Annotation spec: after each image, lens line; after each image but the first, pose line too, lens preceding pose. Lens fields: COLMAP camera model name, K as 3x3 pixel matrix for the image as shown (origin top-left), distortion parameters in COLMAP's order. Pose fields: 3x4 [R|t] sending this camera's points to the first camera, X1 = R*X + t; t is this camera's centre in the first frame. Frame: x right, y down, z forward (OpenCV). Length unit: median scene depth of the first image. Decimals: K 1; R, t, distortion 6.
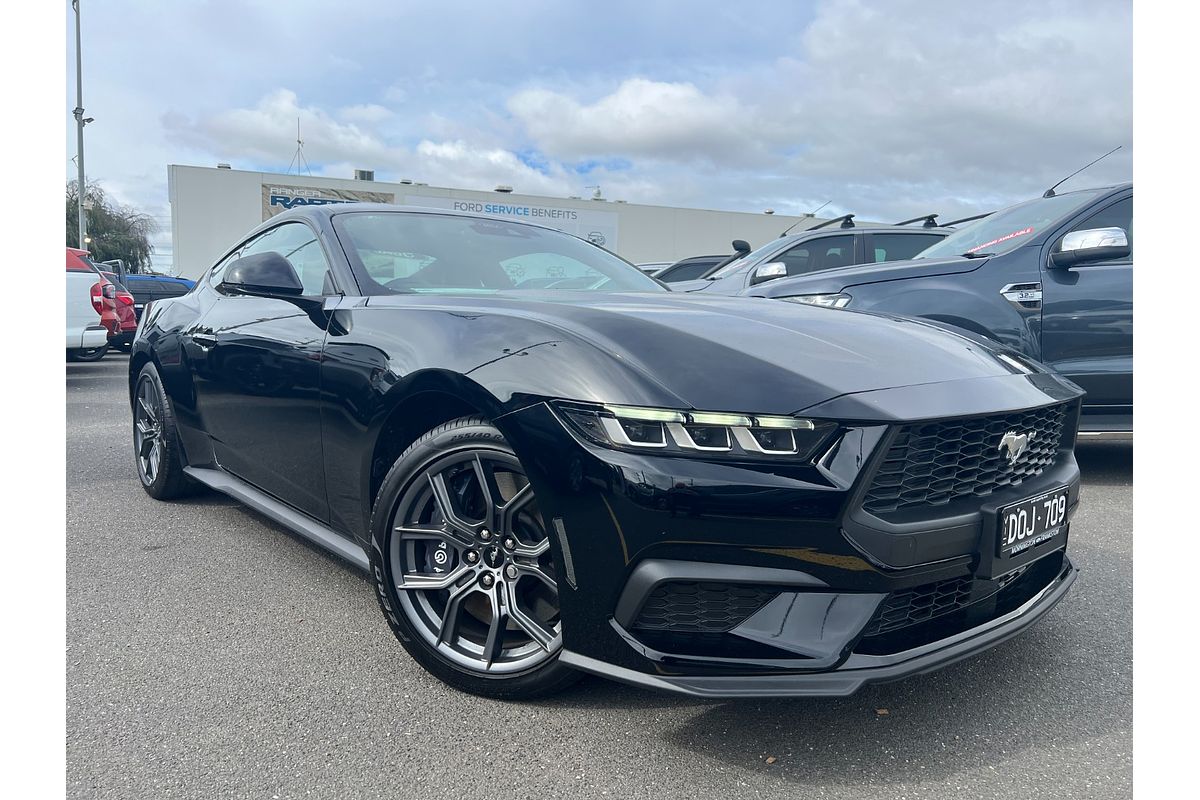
lens RADIAL K [[837.3, 0, 614.2], [0, 837.3, 399.5], [0, 0, 1]] dist [0.026219, -0.025166]
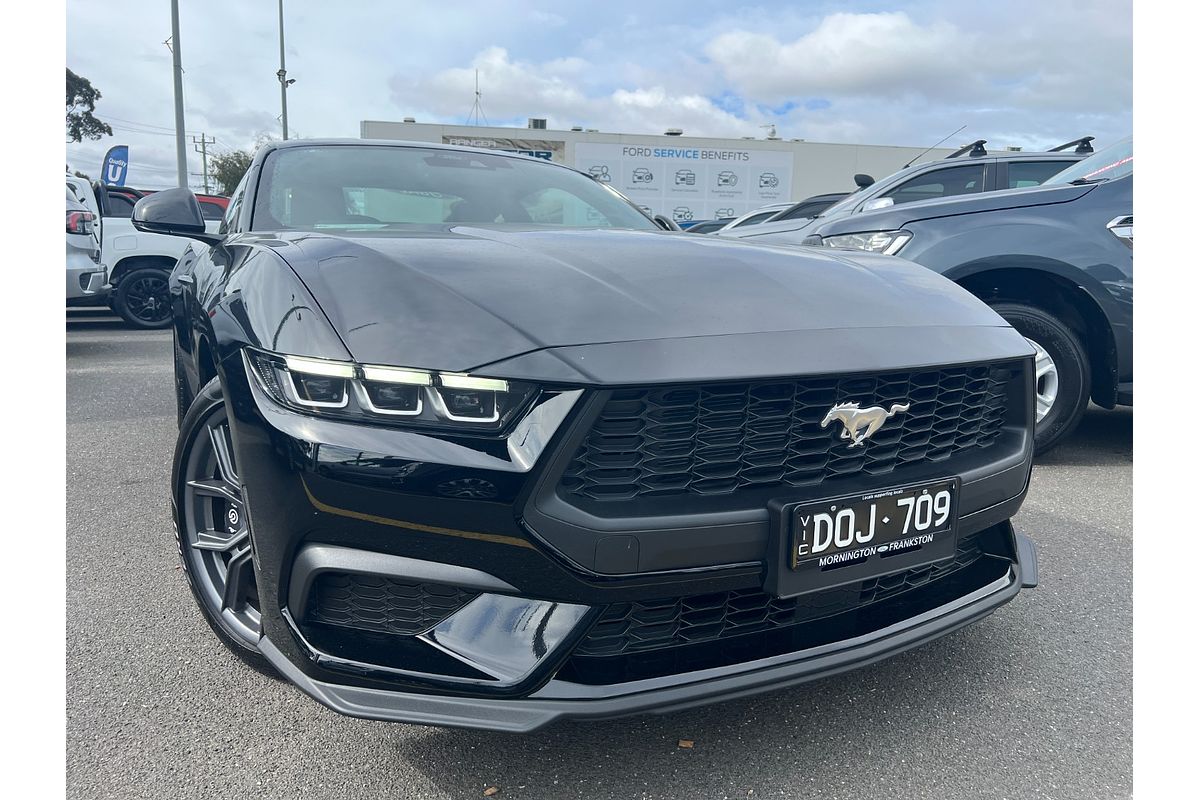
lens RADIAL K [[837.3, 0, 607.1], [0, 837.3, 394.0], [0, 0, 1]] dist [0.026219, -0.025166]
pose [[0.973258, 0.034367, -0.227131, 0.417200], [-0.021730, 0.998086, 0.057904, -0.007959], [0.228686, -0.051420, 0.972141, 0.218724]]
